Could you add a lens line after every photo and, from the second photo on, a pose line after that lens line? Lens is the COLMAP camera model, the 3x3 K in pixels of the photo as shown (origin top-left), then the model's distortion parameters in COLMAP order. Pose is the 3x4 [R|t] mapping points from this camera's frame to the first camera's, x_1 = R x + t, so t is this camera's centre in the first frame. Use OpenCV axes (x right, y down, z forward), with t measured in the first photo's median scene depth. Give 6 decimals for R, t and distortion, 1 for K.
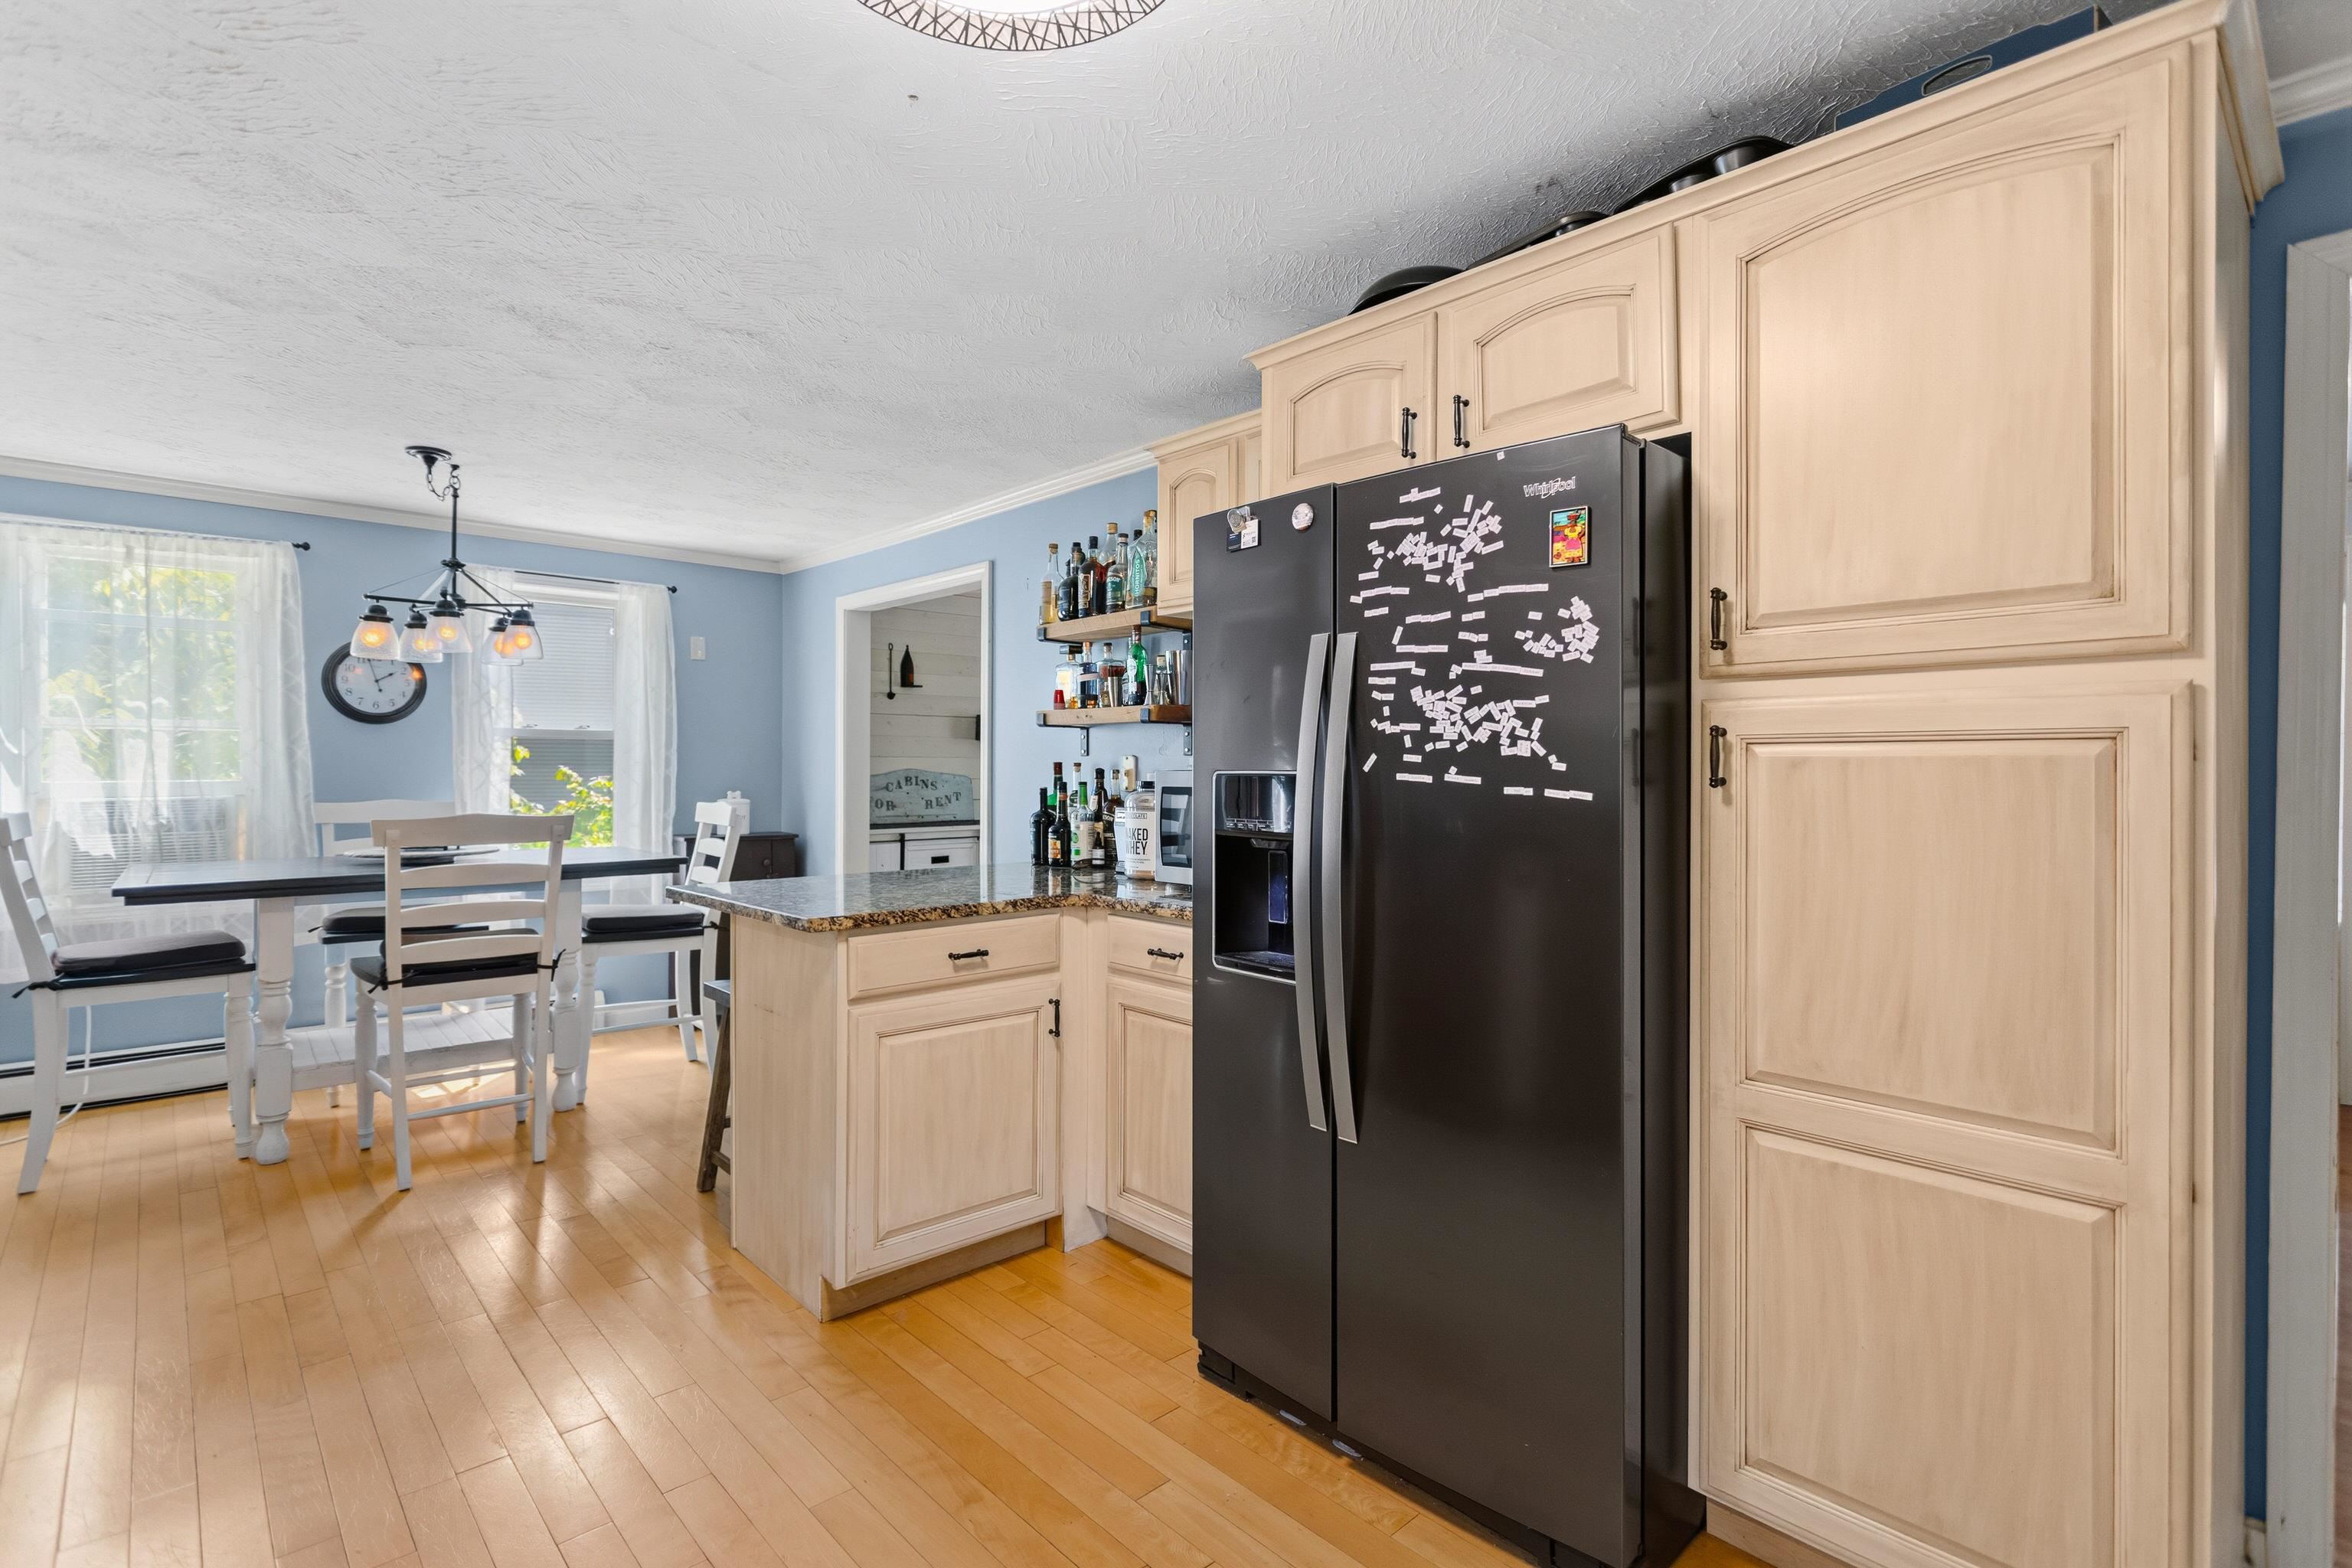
lens RADIAL K [[1108.8, 0, 1180.2], [0, 1108.8, 772.0], [0, 0, 1]] dist [0.001269, 0.000776]
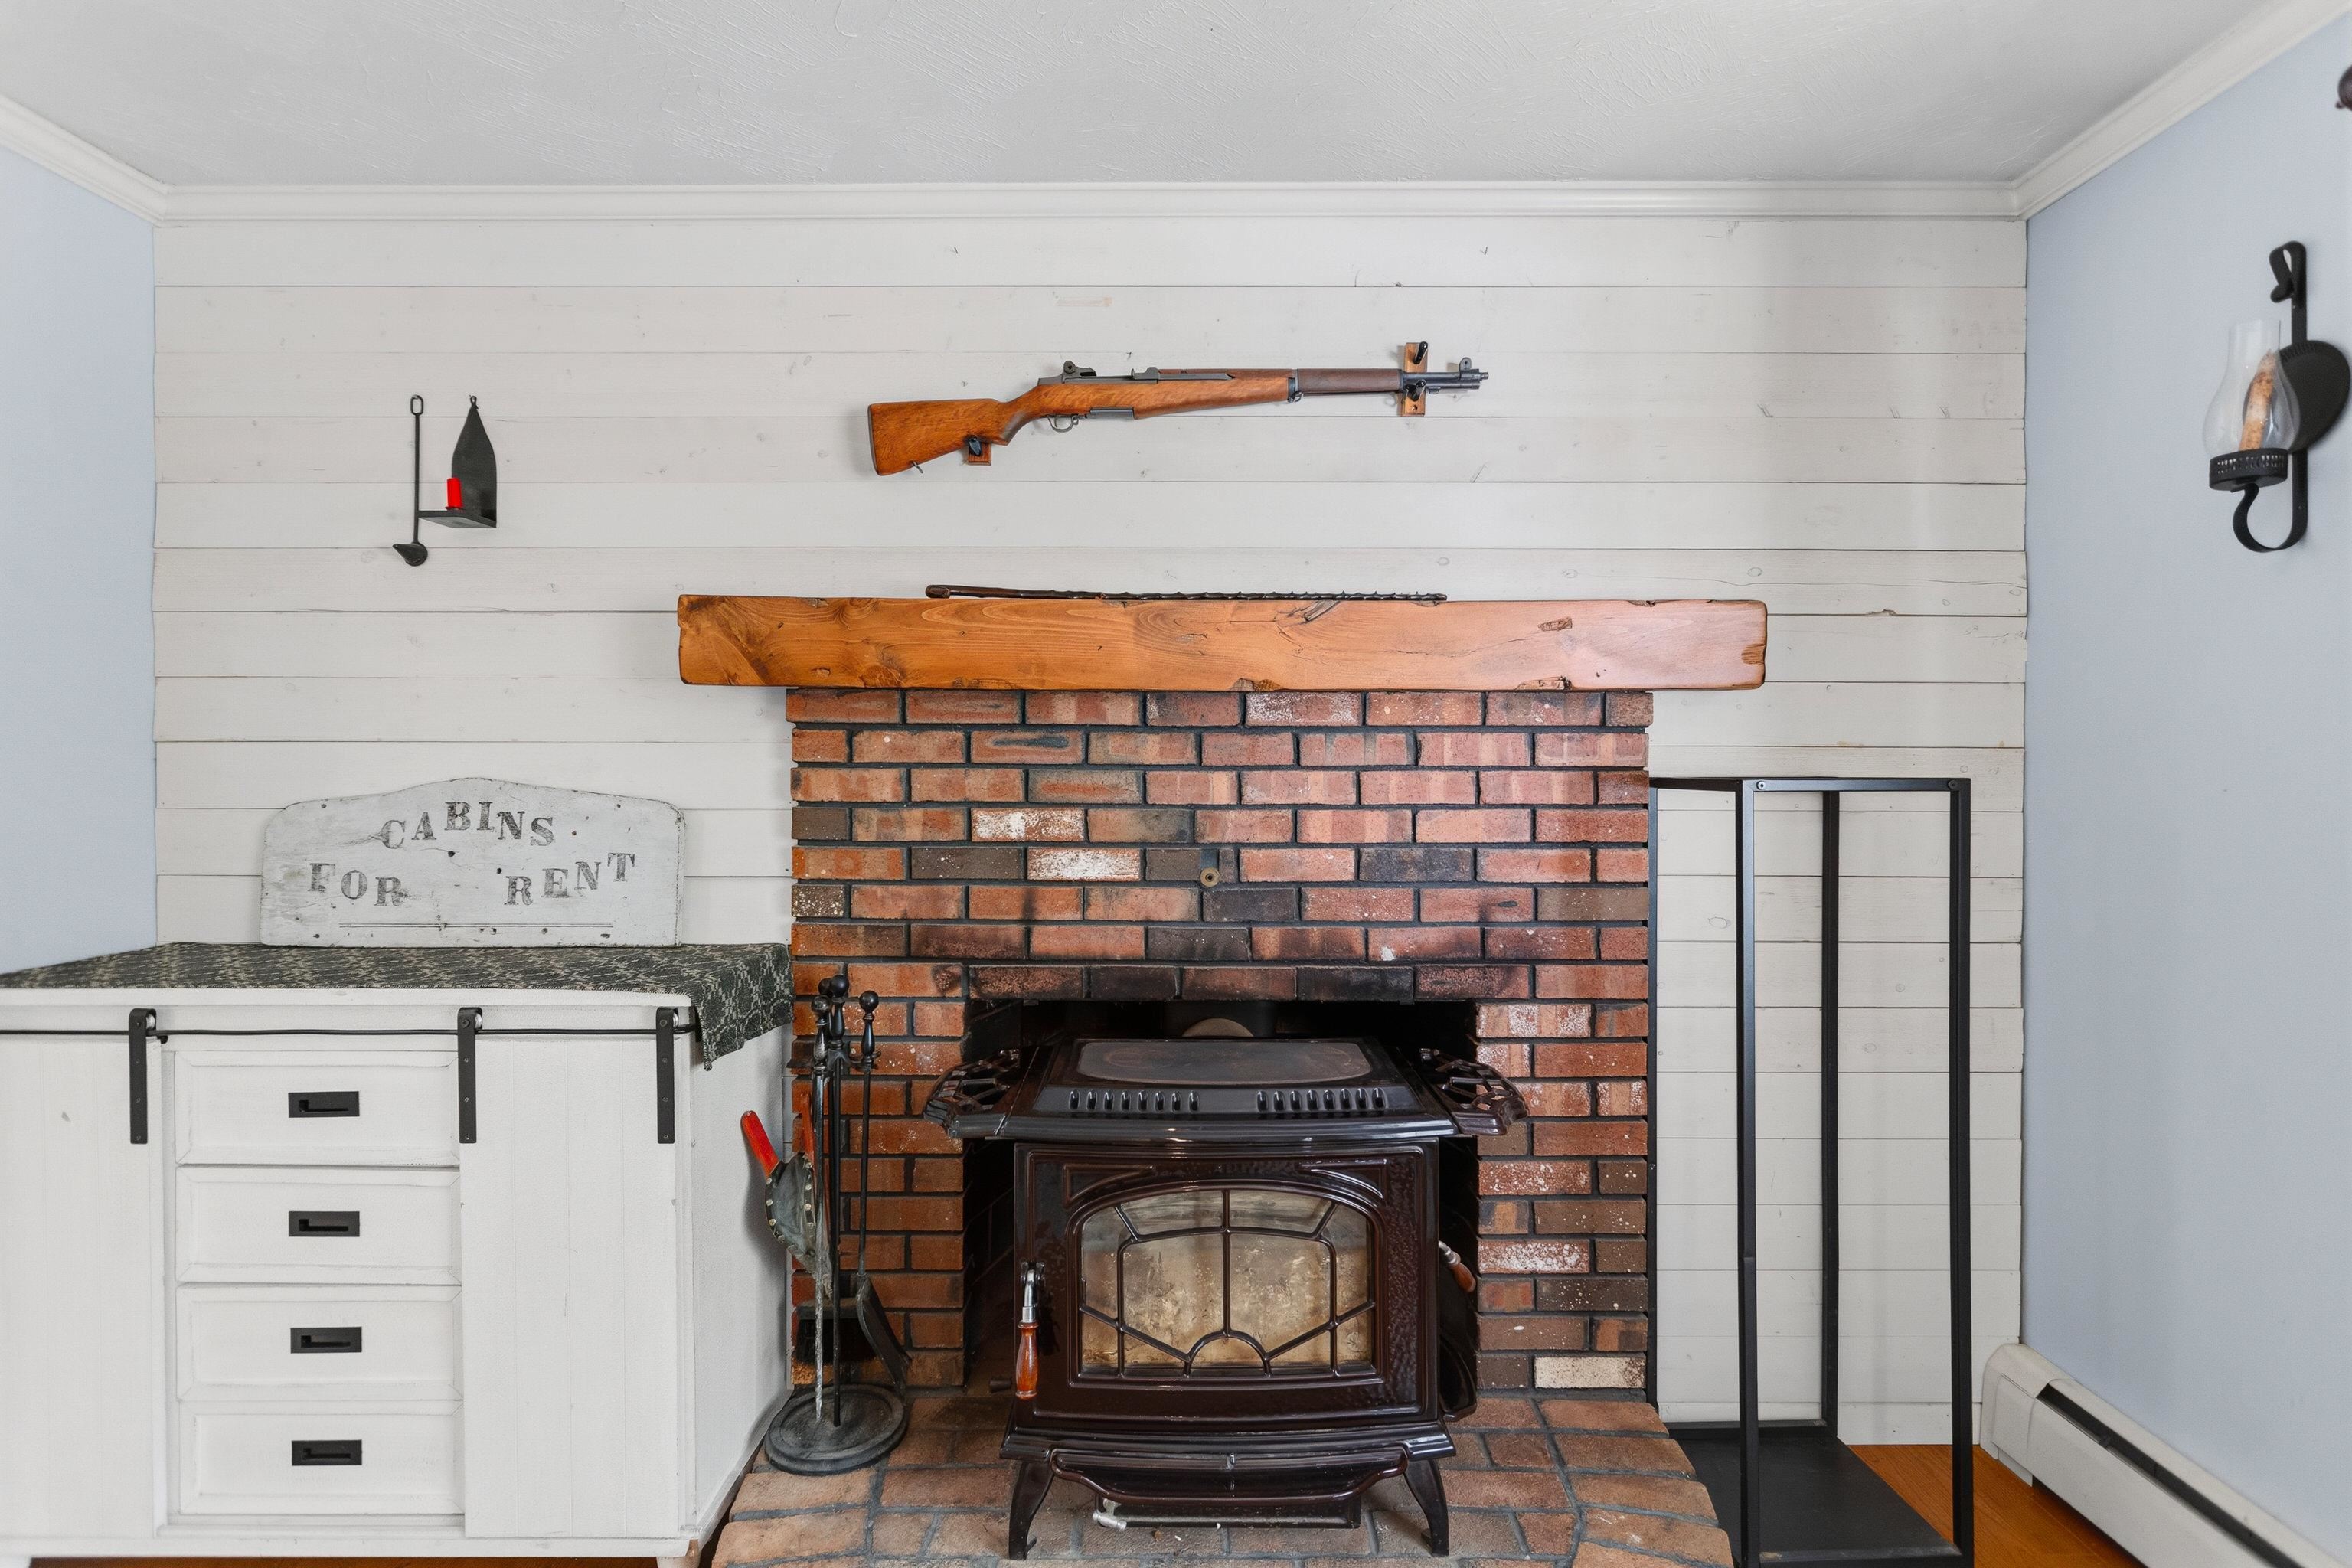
lens RADIAL K [[1108.8, 0, 1185.0], [0, 1108.8, 771.7], [0, 0, 1]] dist [0.001269, 0.000776]
pose [[0.728828, -0.002597, -0.684692, 0.378385], [-0.001304, 0.999986, -0.005180, -0.009239], [0.684696, 0.004668, 0.728814, 2.681736]]
